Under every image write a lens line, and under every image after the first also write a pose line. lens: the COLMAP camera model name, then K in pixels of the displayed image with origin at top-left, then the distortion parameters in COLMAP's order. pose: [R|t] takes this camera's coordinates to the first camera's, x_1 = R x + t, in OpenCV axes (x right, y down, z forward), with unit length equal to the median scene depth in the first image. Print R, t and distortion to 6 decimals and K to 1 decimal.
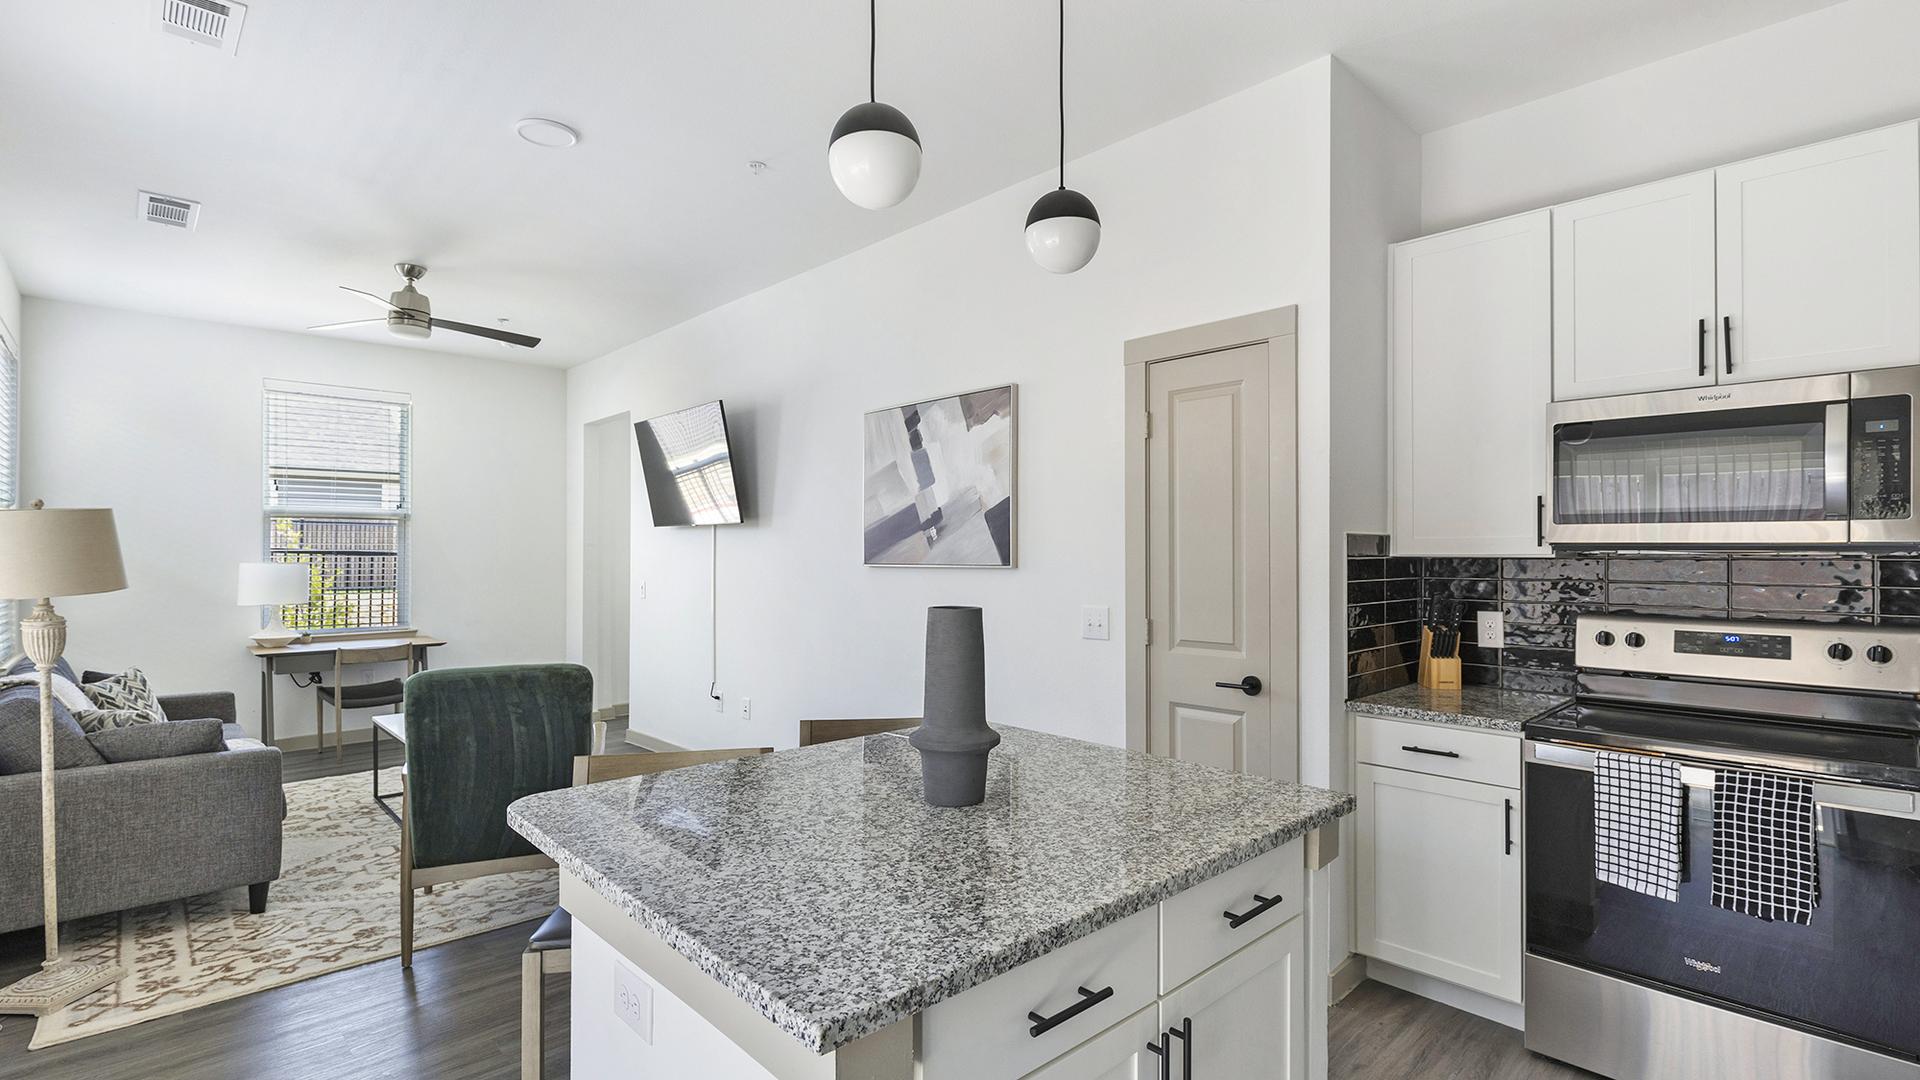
lens RADIAL K [[887.5, 0, 981.3], [0, 887.5, 549.0], [0, 0, 1]] dist [-0.000549, -0.001580]
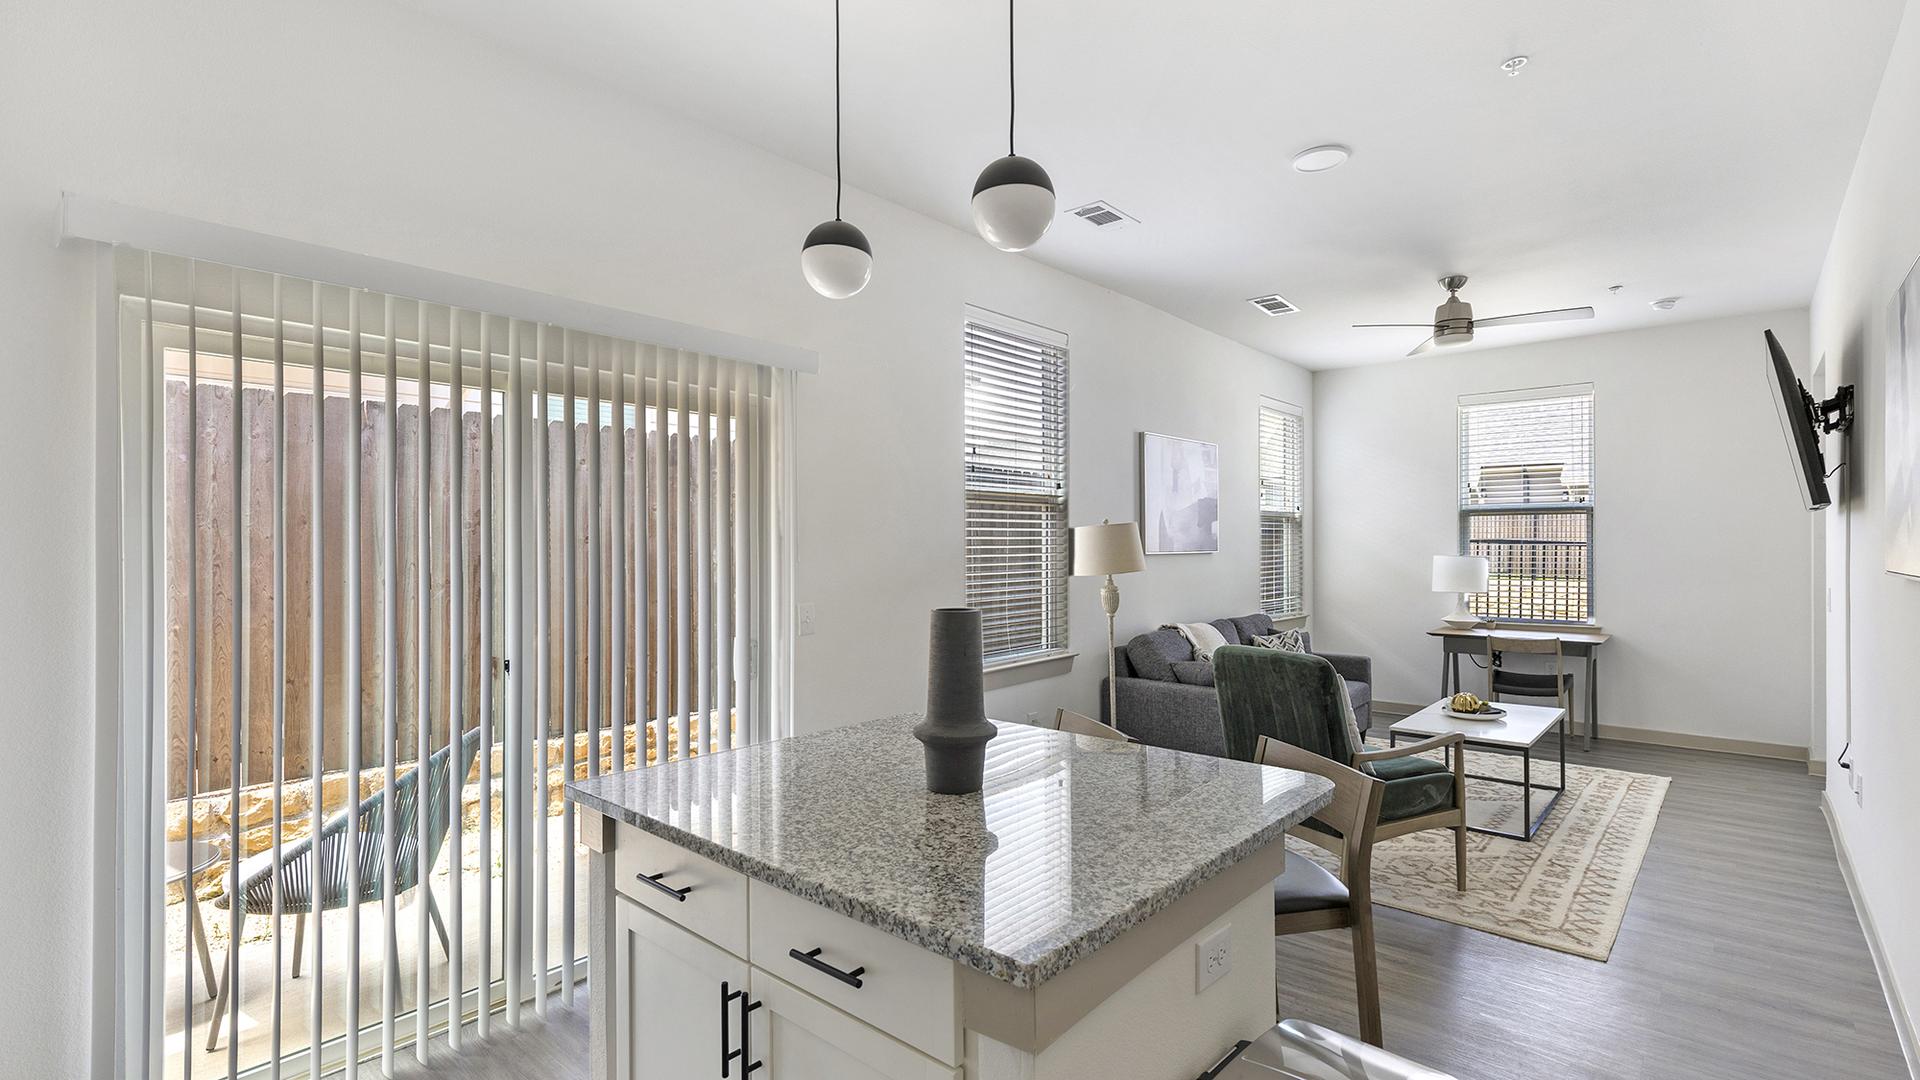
lens RADIAL K [[887.5, 0, 962.7], [0, 887.5, 544.4], [0, 0, 1]] dist [-0.000549, -0.001580]
pose [[0.081658, -0.001289, -0.996660, 0.571211], [0.007874, 0.999969, -0.000648, -0.006385], [0.996629, -0.007794, 0.081665, 0.505762]]
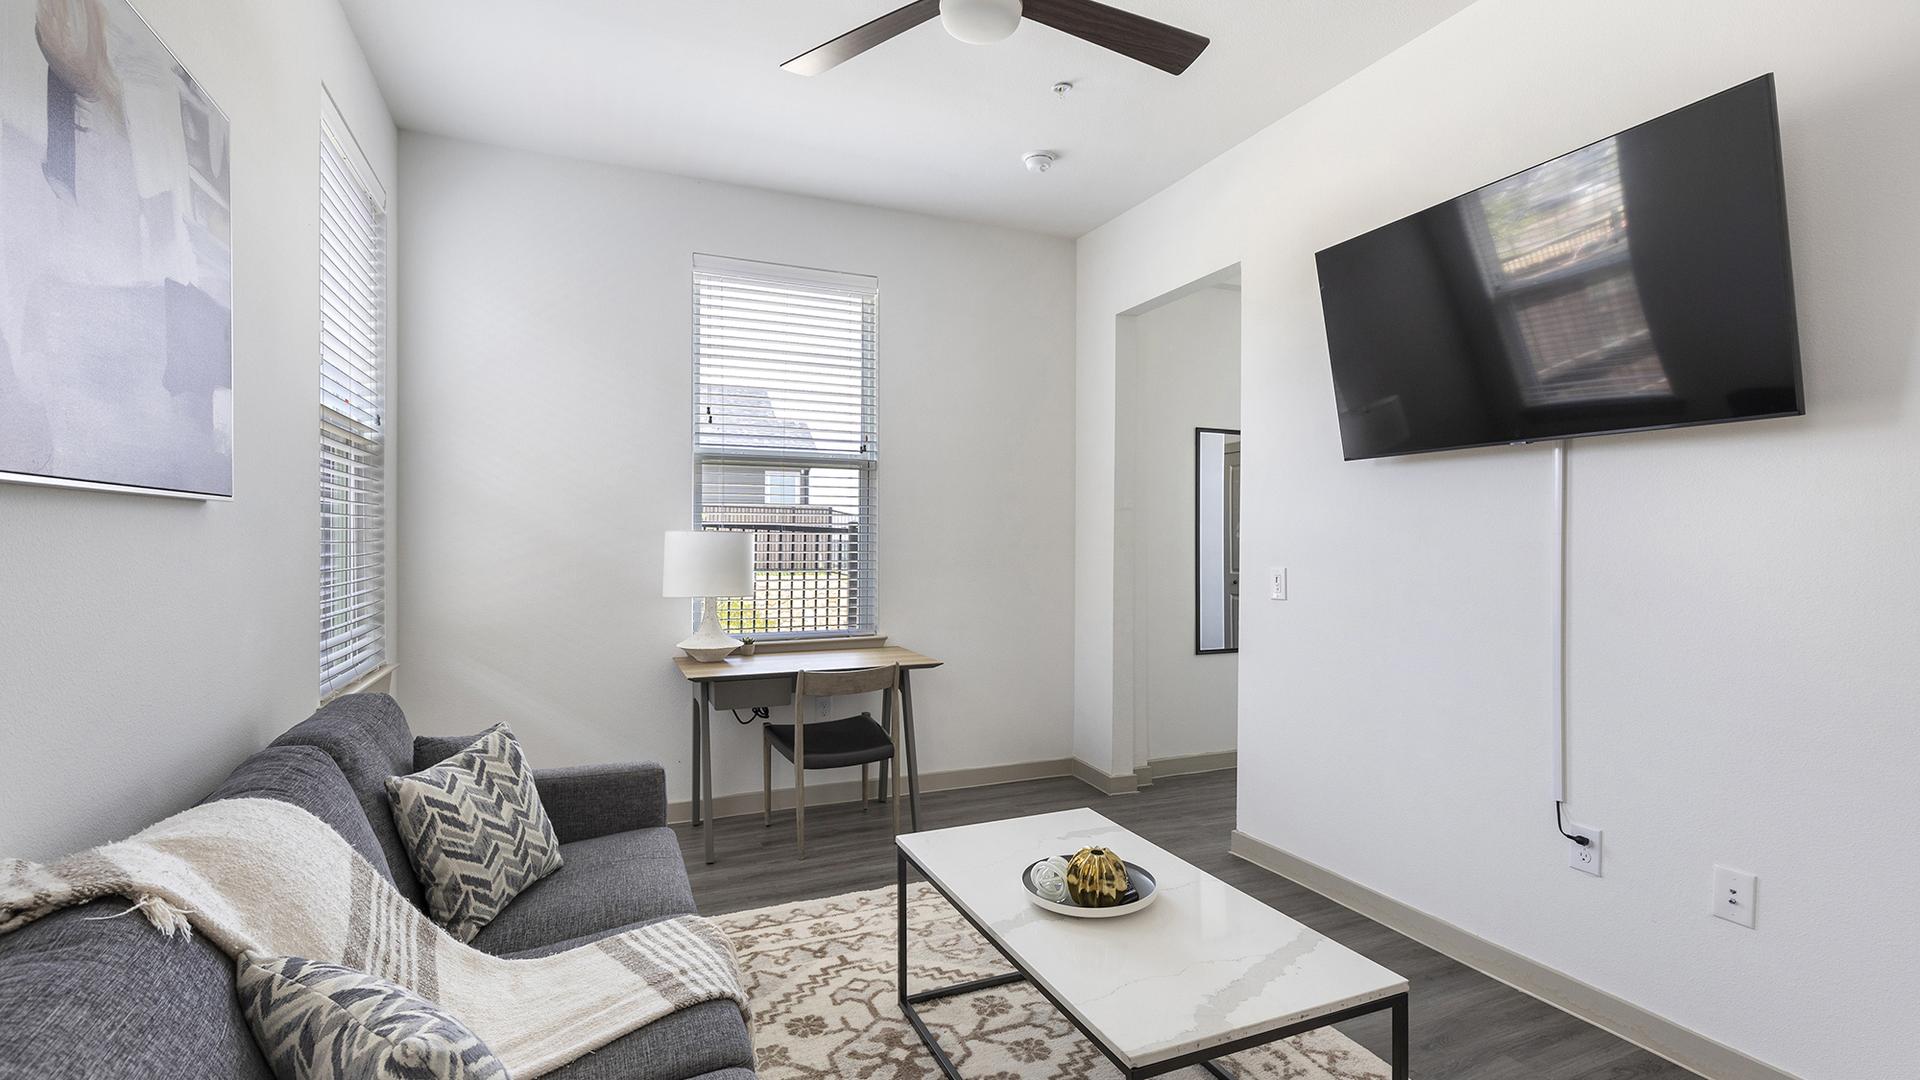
lens RADIAL K [[887.5, 0, 984.0], [0, 887.5, 550.1], [0, 0, 1]] dist [-0.000549, -0.001580]
pose [[0.943395, 0.008566, -0.331560, -0.760367], [-0.003344, 0.999861, 0.016319, 0.034833], [0.331654, -0.014286, 0.943293, 0.880190]]
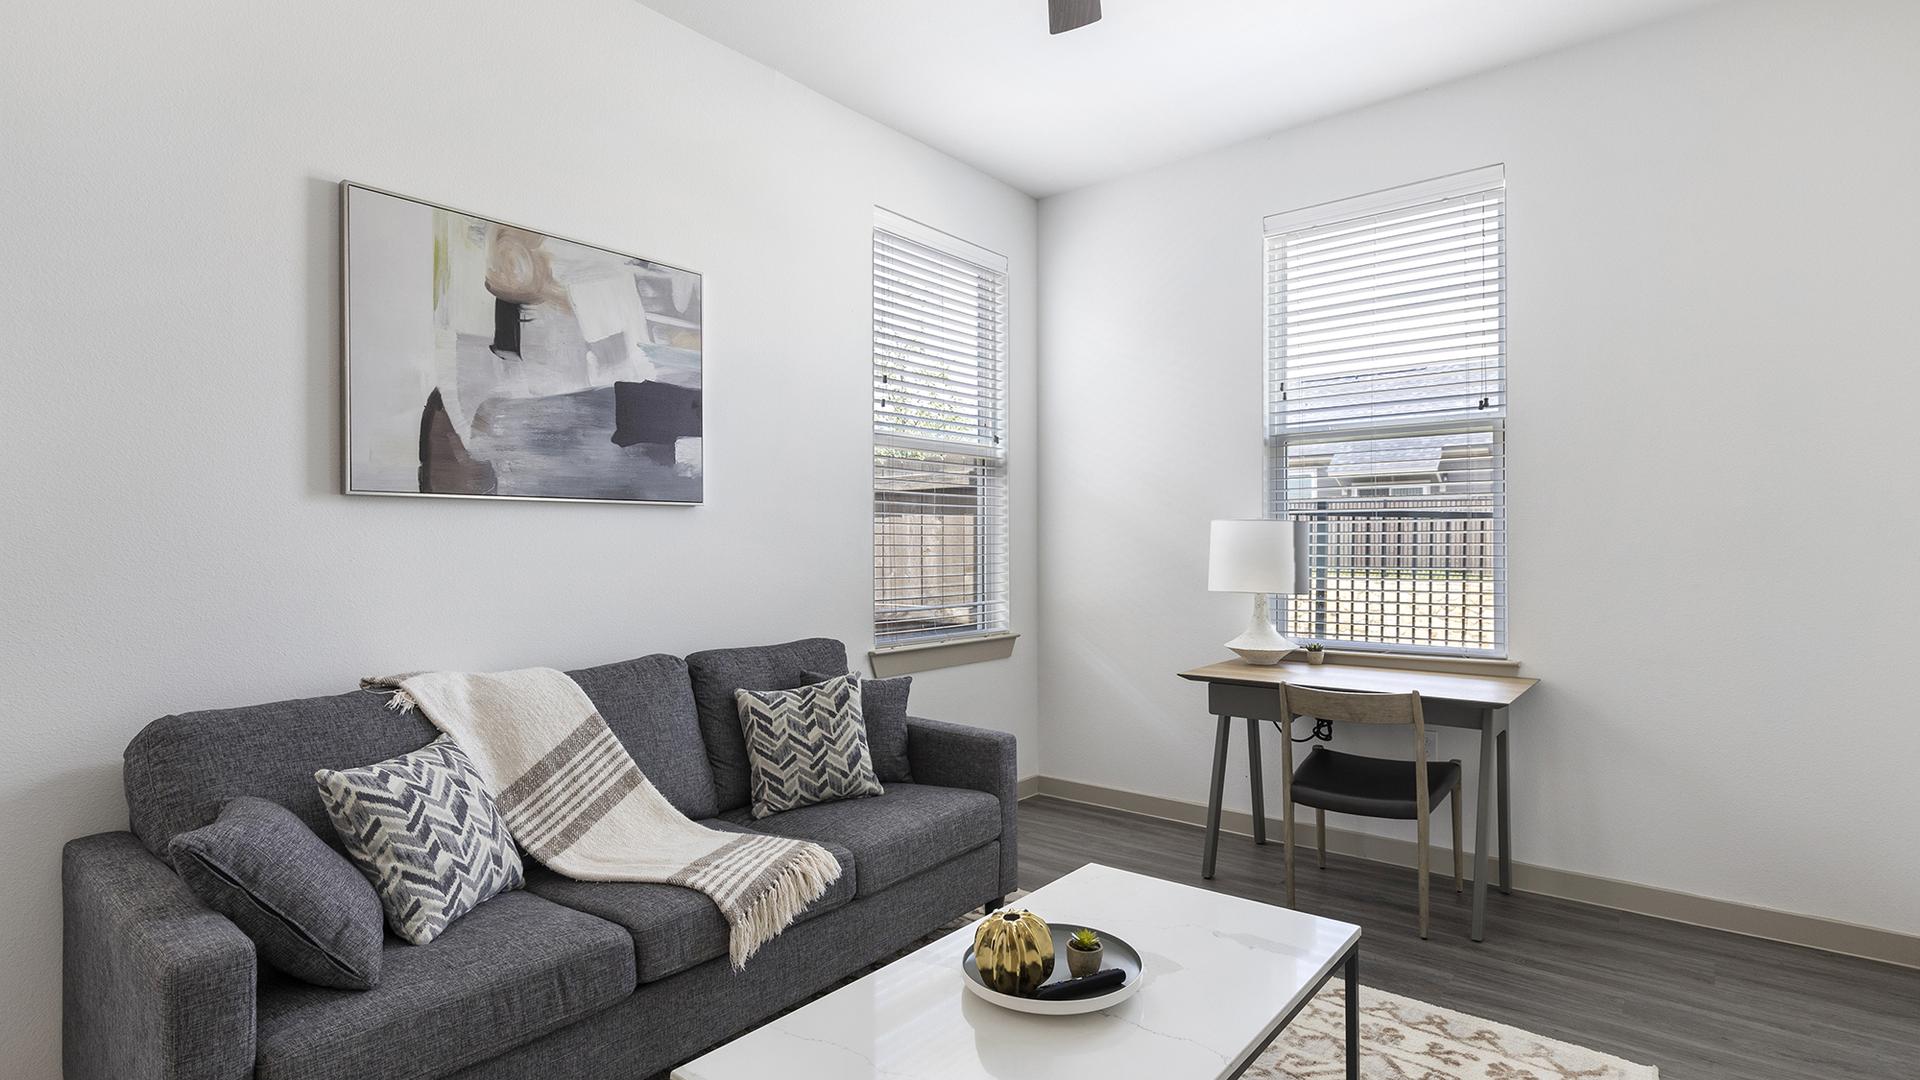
lens RADIAL K [[958.2, 0, 965.3], [0, 958.2, 538.8], [0, 0, 1]] dist [0.002914, -0.000744]
pose [[0.124086, 0.000870, -0.992271, -0.373186], [0.005592, 0.999983, 0.001576, 0.049883], [0.992256, -0.005745, 0.124079, 1.406233]]
